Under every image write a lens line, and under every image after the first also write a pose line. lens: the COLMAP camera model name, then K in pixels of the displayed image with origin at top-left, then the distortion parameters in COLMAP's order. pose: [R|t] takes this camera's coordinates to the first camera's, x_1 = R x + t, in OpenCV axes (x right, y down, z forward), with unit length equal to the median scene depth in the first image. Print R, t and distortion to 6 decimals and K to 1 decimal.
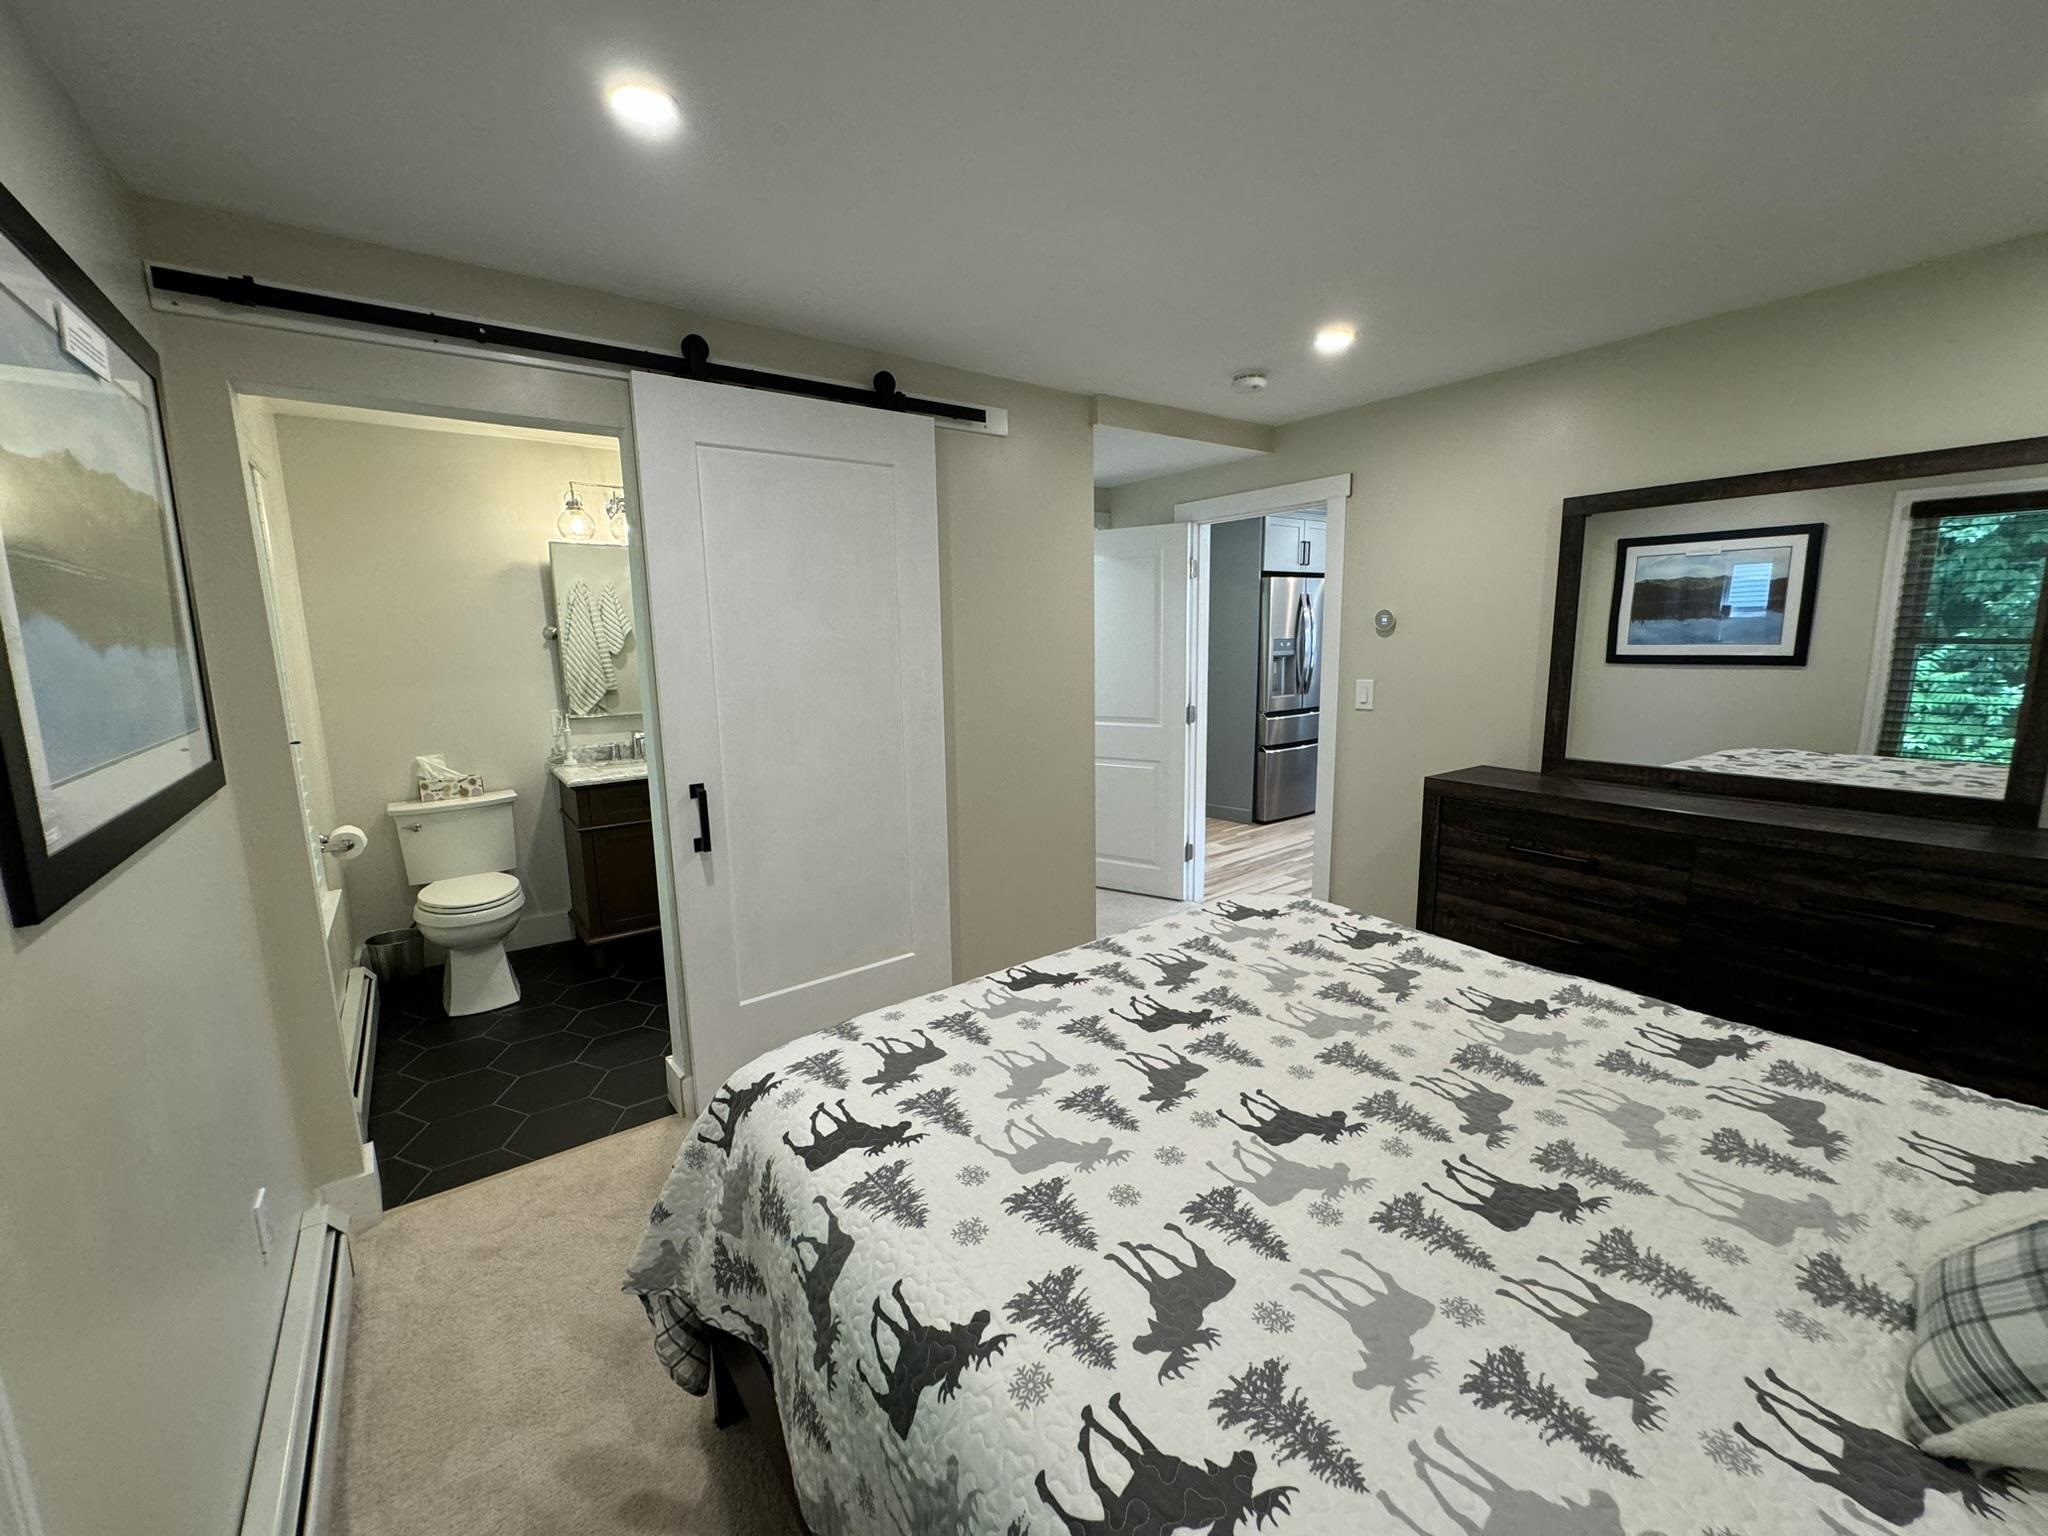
lens RADIAL K [[820.2, 0, 1016.4], [0, 820.2, 768.0], [0, 0, 1]] dist [-0.005446, 0.001048]
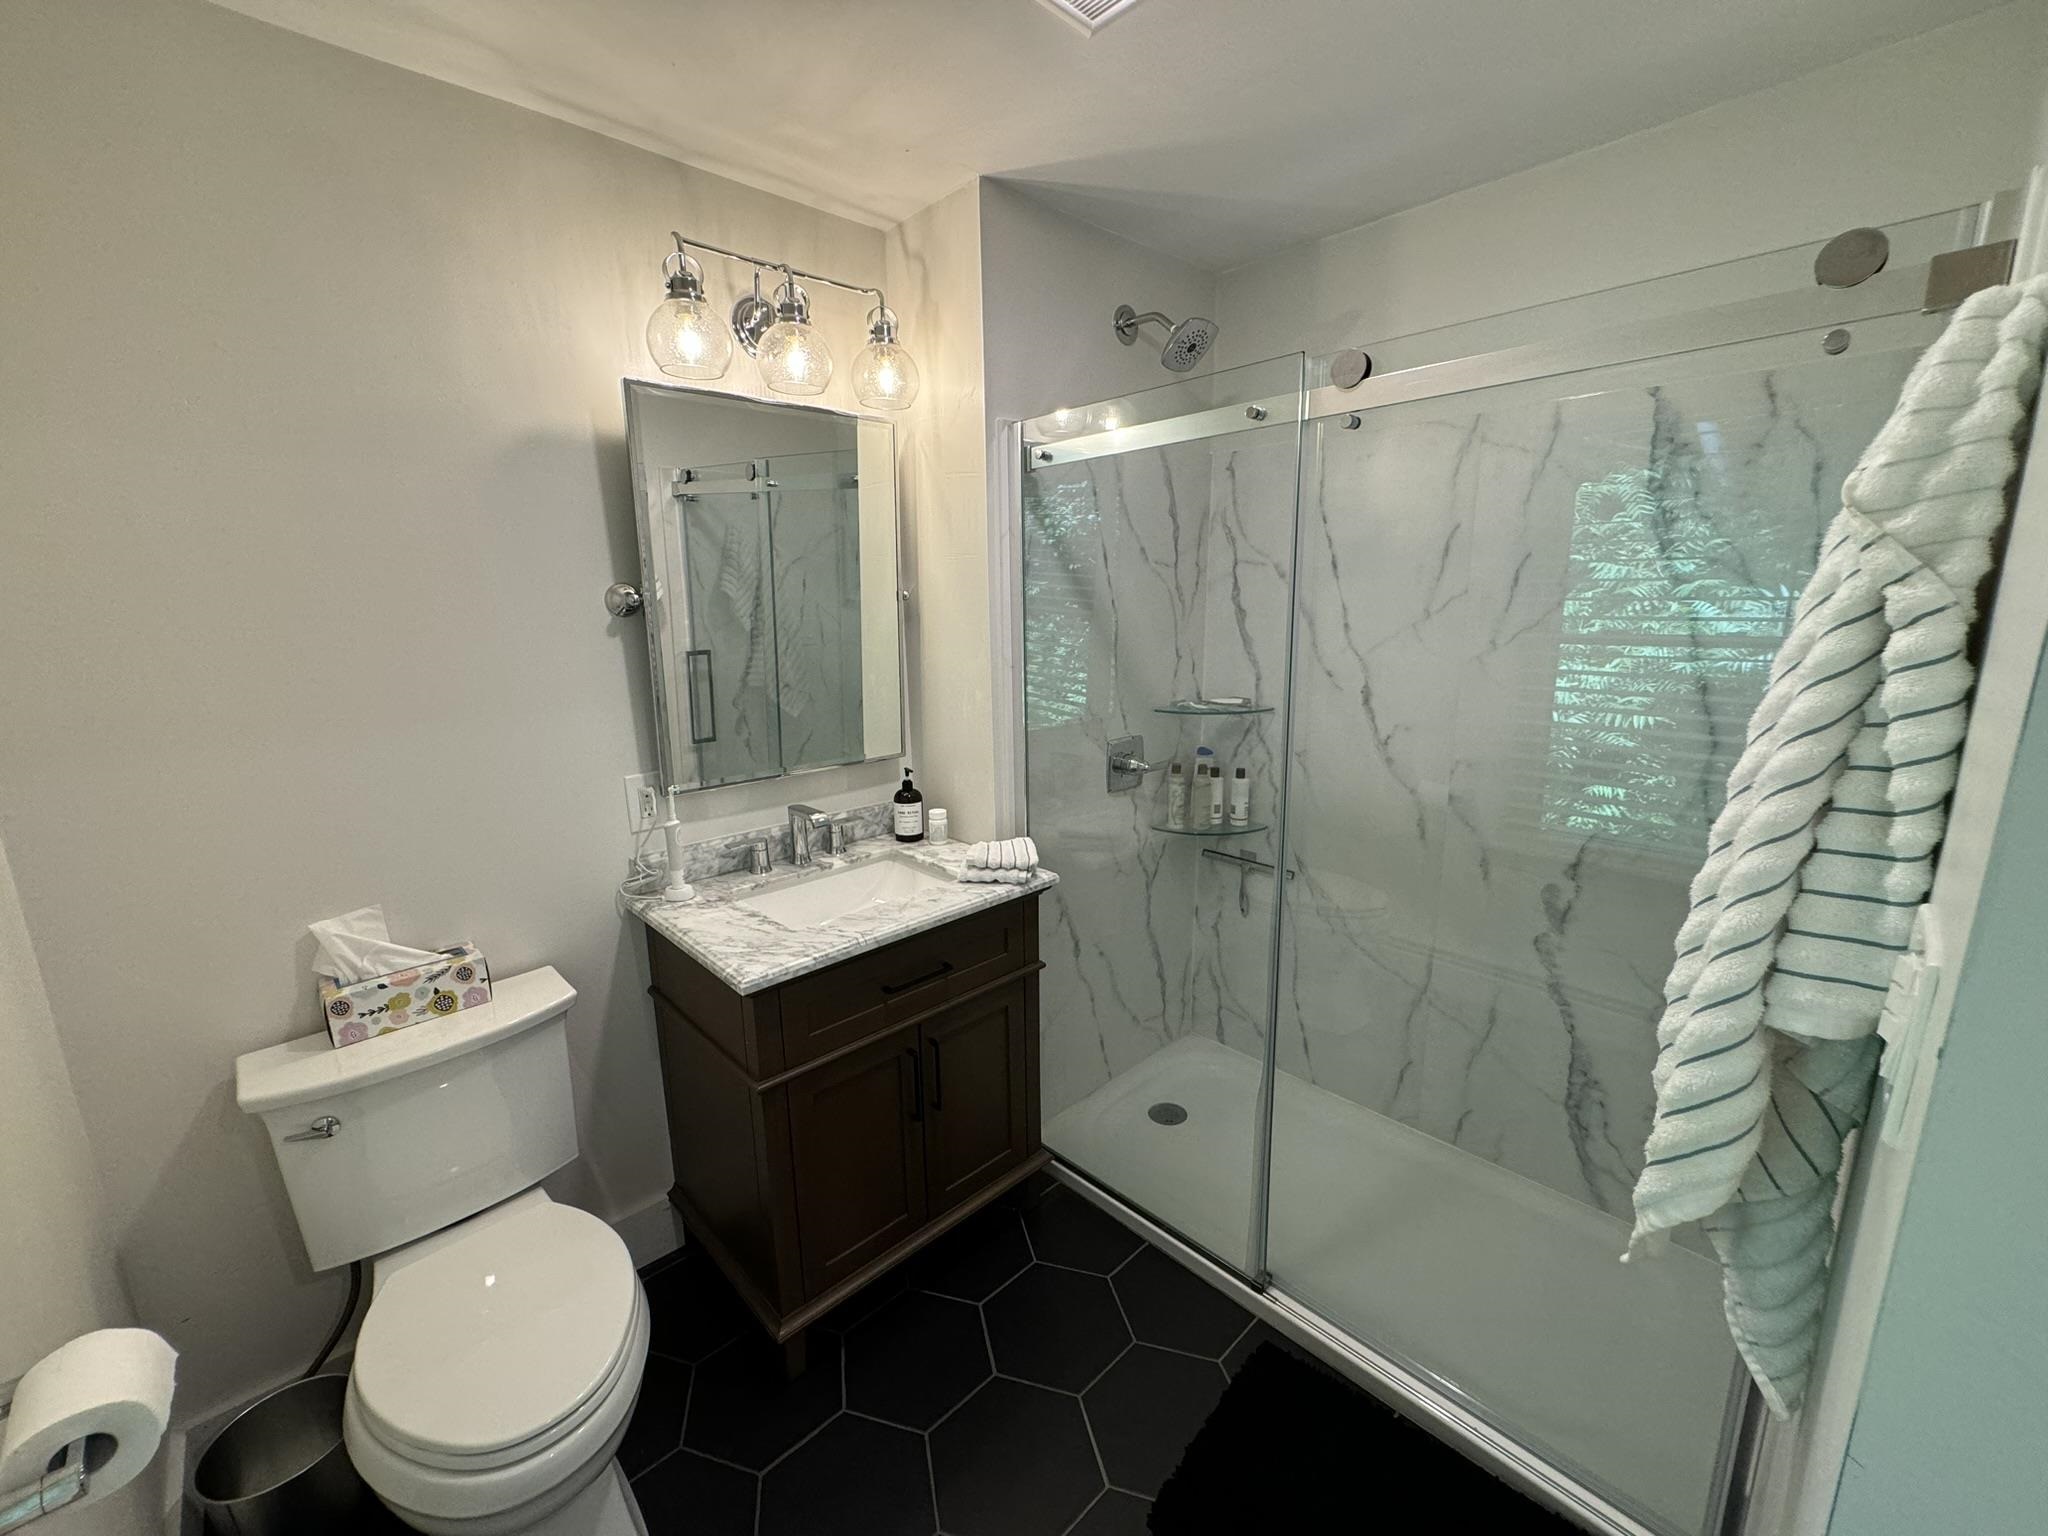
lens RADIAL K [[820.2, 0, 1019.5], [0, 820.2, 770.7], [0, 0, 1]] dist [-0.005446, 0.001048]
pose [[0.992807, -0.028283, 0.116341, -0.438981], [0.022890, 0.998612, 0.047435, -0.096202], [-0.117521, -0.044431, 0.992076, 0.575072]]
